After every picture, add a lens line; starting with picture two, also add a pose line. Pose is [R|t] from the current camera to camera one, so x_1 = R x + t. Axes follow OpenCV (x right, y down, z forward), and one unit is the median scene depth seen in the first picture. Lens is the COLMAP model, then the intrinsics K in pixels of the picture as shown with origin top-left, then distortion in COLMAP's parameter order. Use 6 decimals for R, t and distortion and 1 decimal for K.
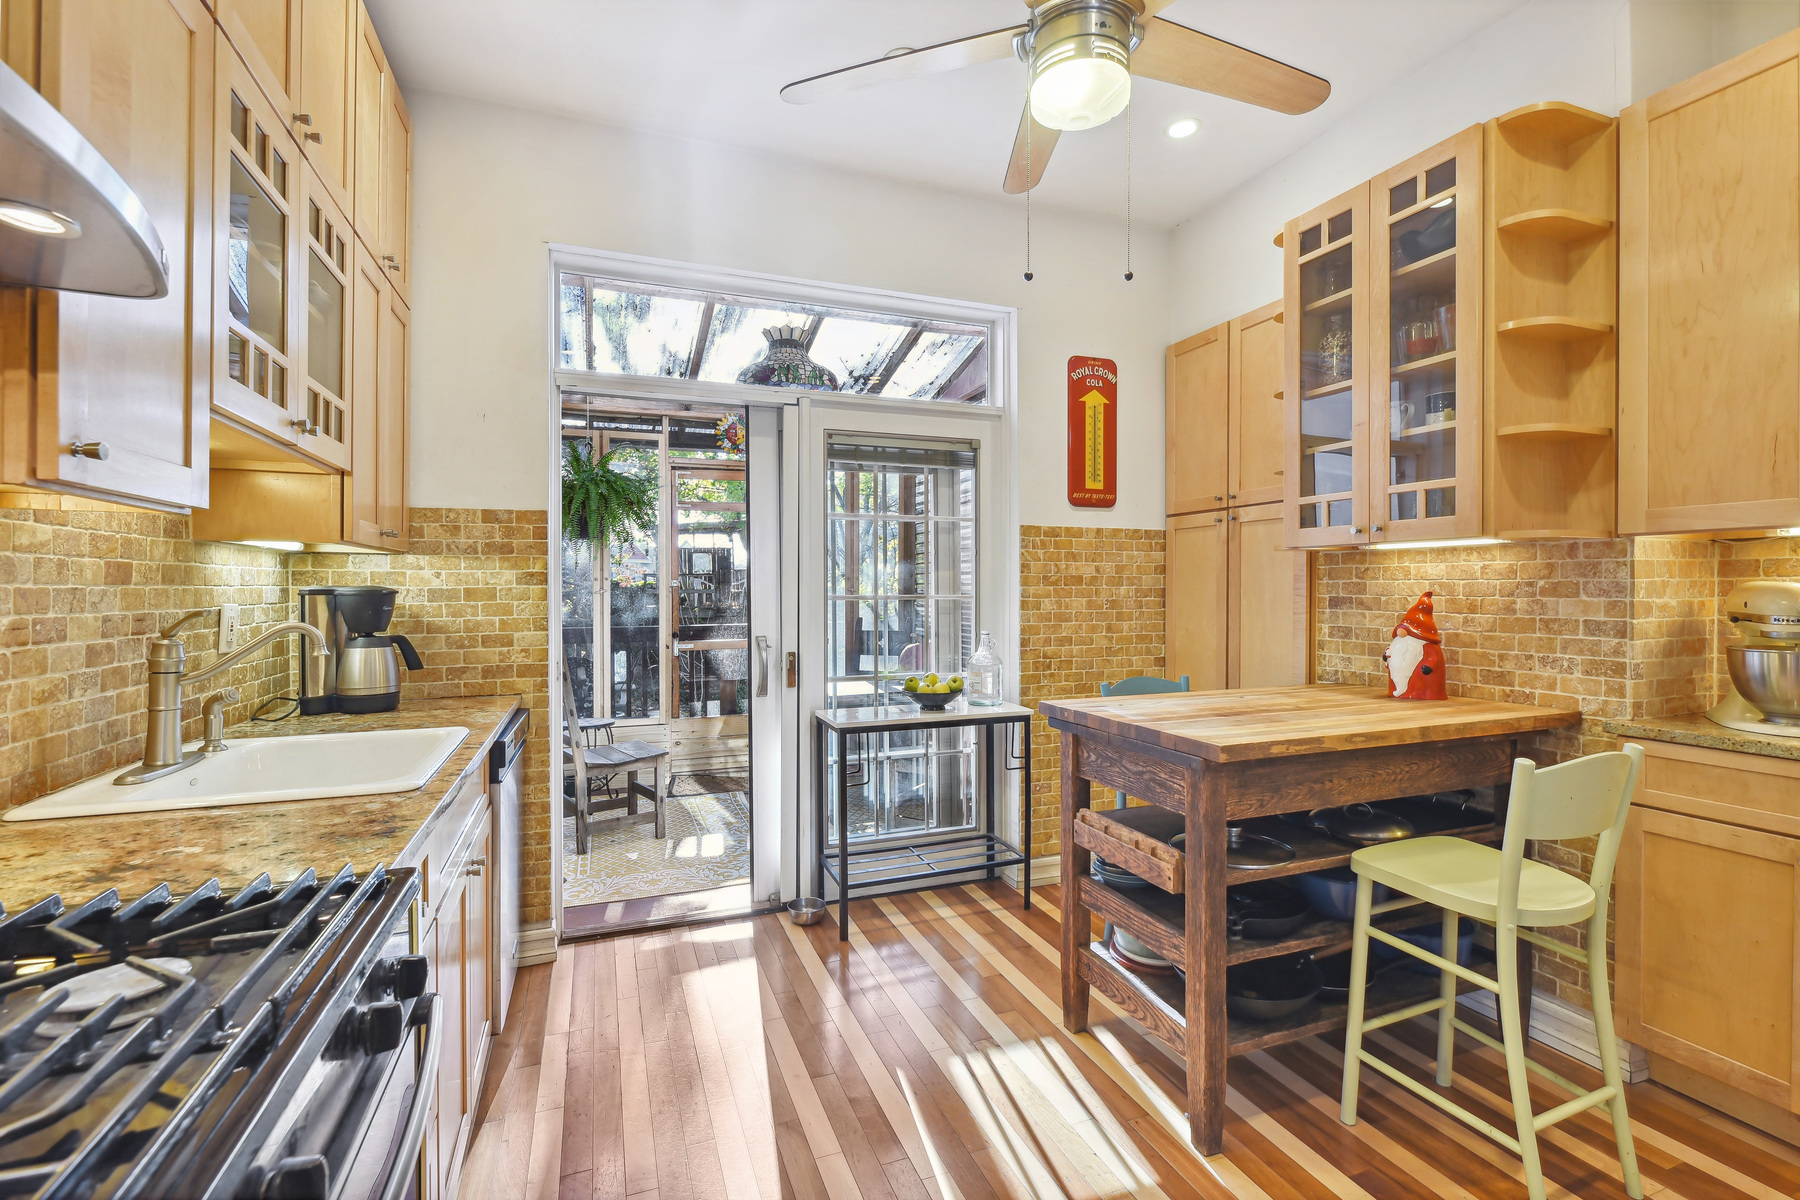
lens RADIAL K [[783.7, 0, 900.3], [0, 783.7, 591.9], [0, 0, 1]] dist [0.002575, 0.000134]
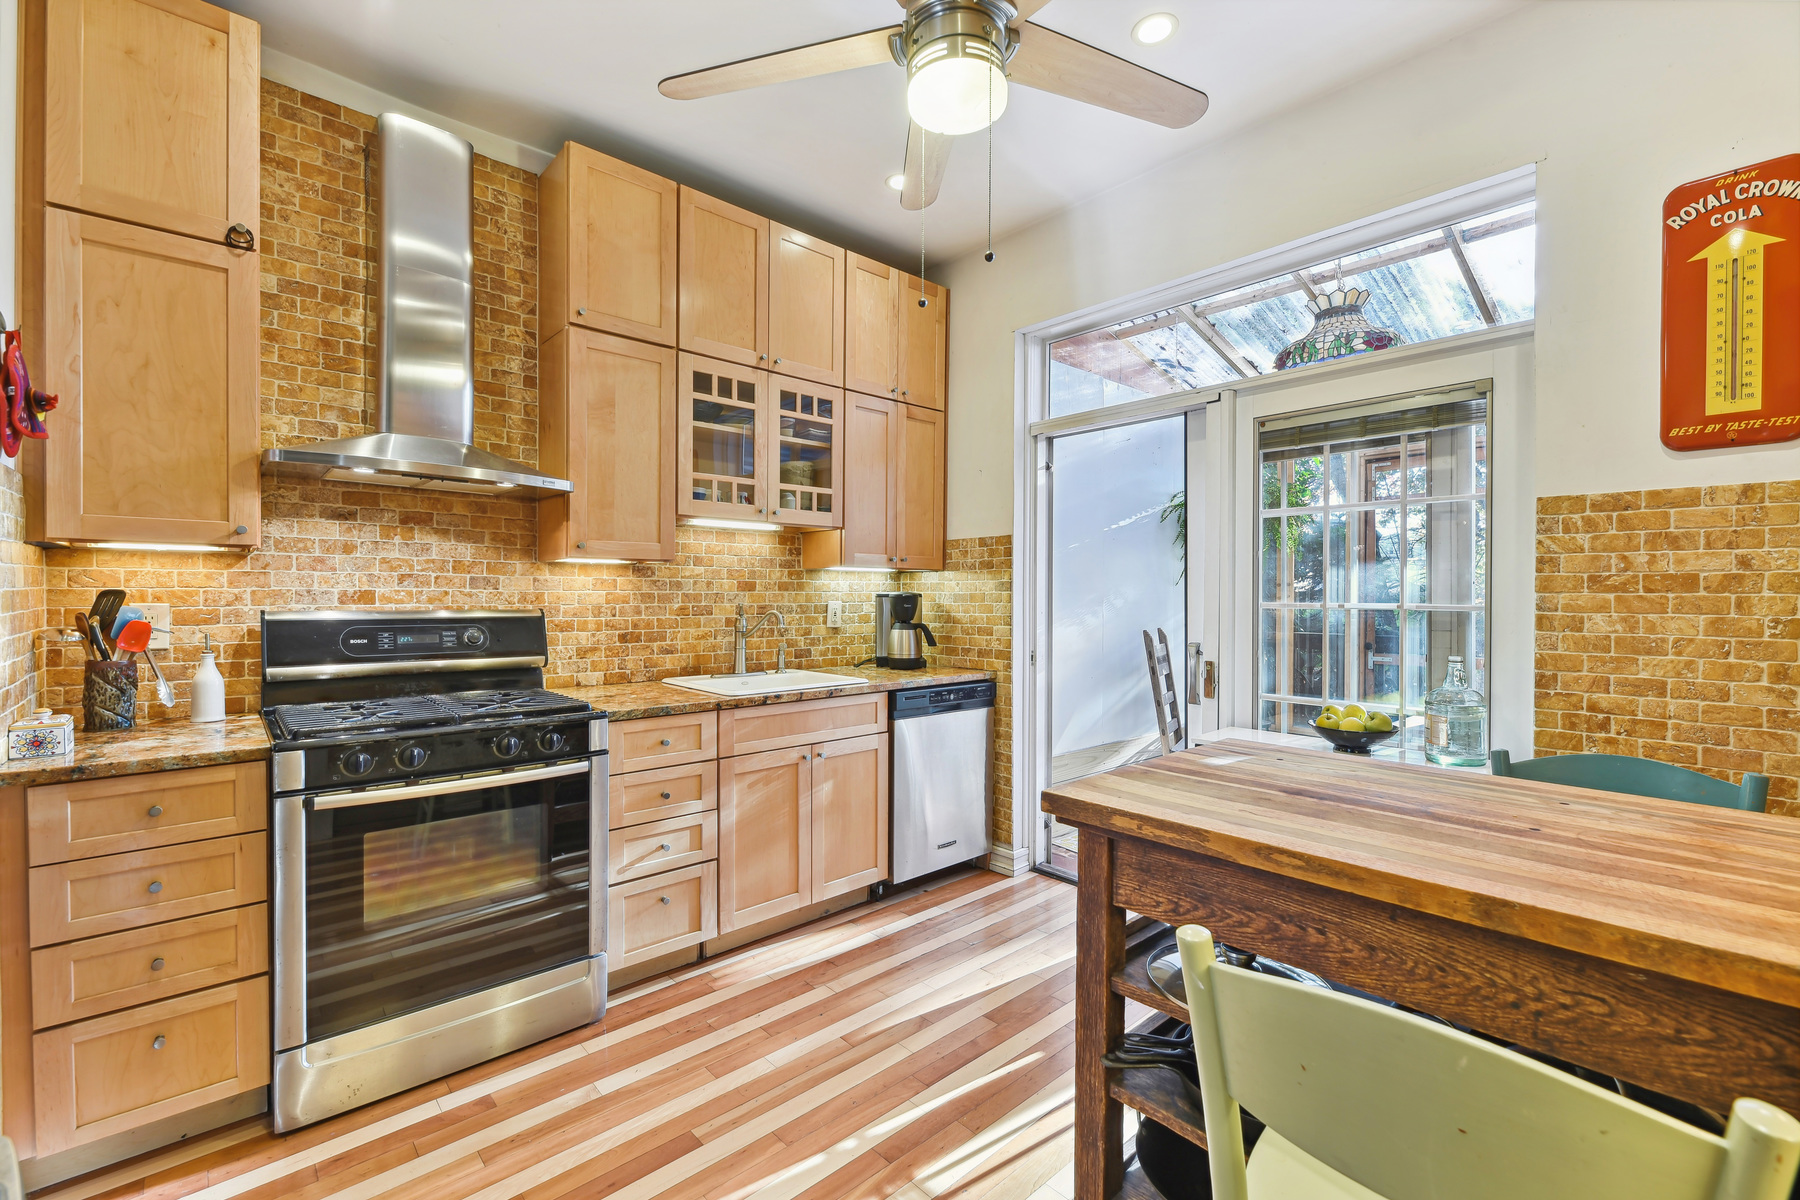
lens RADIAL K [[763.3, 0, 904.7], [0, 763.3, 596.7], [0, 0, 1]] dist [-0.001531, -0.000200]
pose [[0.367909, 0.007578, -0.929831, 0.573854], [-0.006574, 0.999963, 0.005548, -0.004335], [0.929839, 0.004072, 0.367945, 0.303276]]
